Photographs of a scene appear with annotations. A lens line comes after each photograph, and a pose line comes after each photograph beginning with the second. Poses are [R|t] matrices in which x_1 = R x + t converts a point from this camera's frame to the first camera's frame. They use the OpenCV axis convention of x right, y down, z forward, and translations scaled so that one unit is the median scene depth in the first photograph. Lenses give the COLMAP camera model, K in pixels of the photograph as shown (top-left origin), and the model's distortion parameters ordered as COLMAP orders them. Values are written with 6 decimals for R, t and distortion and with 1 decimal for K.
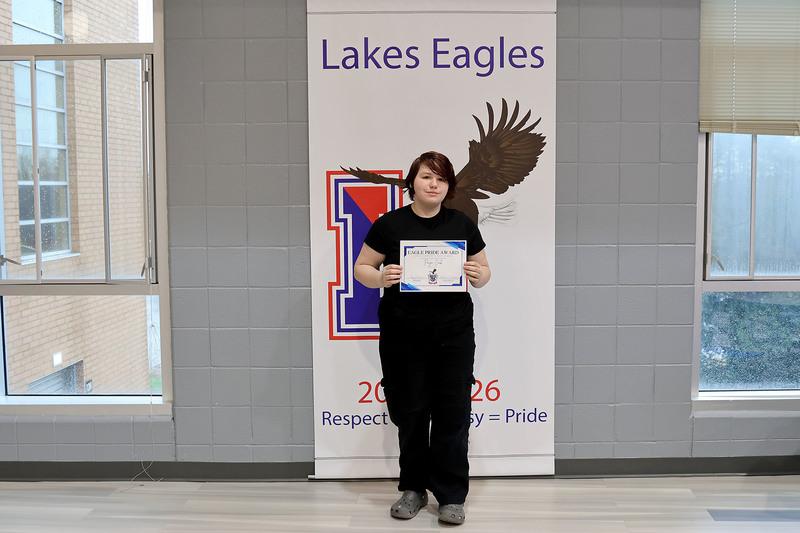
lens RADIAL K [[905.5, 0, 401.7], [0, 905.5, 263.8], [0, 0, 1]] dist [-0.071815, 0.022928]
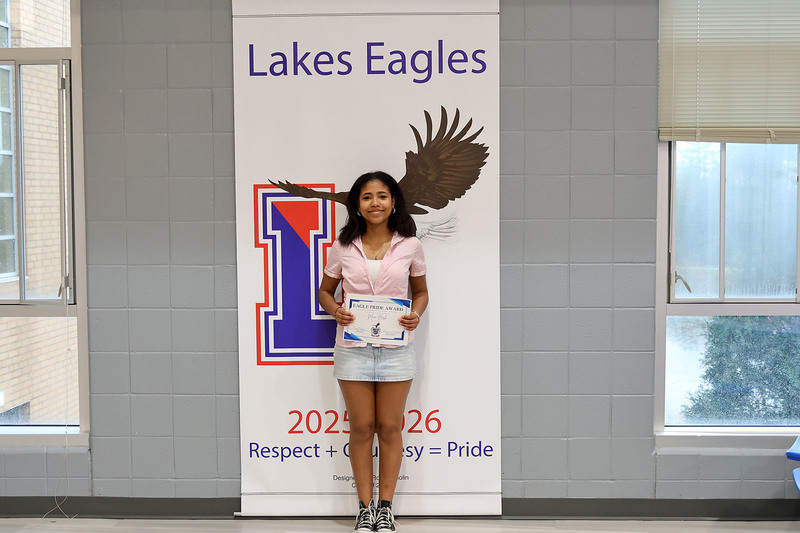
lens RADIAL K [[1109.2, 0, 395.4], [0, 1109.2, 267.0], [0, 0, 1]] dist [0.006455, 0.007466]
pose [[0.999170, 0.001830, -0.040696, 0.108937], [-0.002792, 0.999718, -0.023591, 0.009471], [0.040641, 0.023685, 0.998893, -0.138756]]
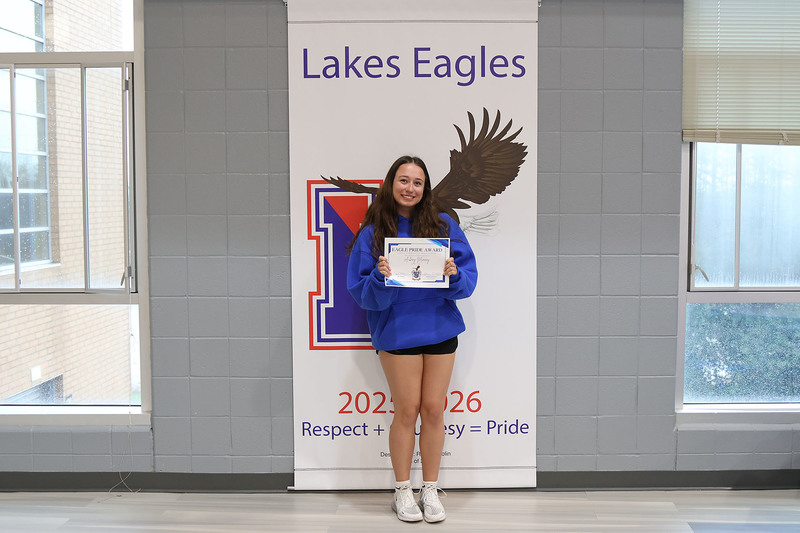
lens RADIAL K [[953.2, 0, 394.7], [0, 953.2, 266.1], [0, 0, 1]] dist [-0.054718, 0.026261]
pose [[0.999981, 0.002794, -0.005554, 0.019373], [-0.002856, 0.999935, -0.011021, 0.003328], [0.005523, 0.011037, 0.999924, -0.047870]]
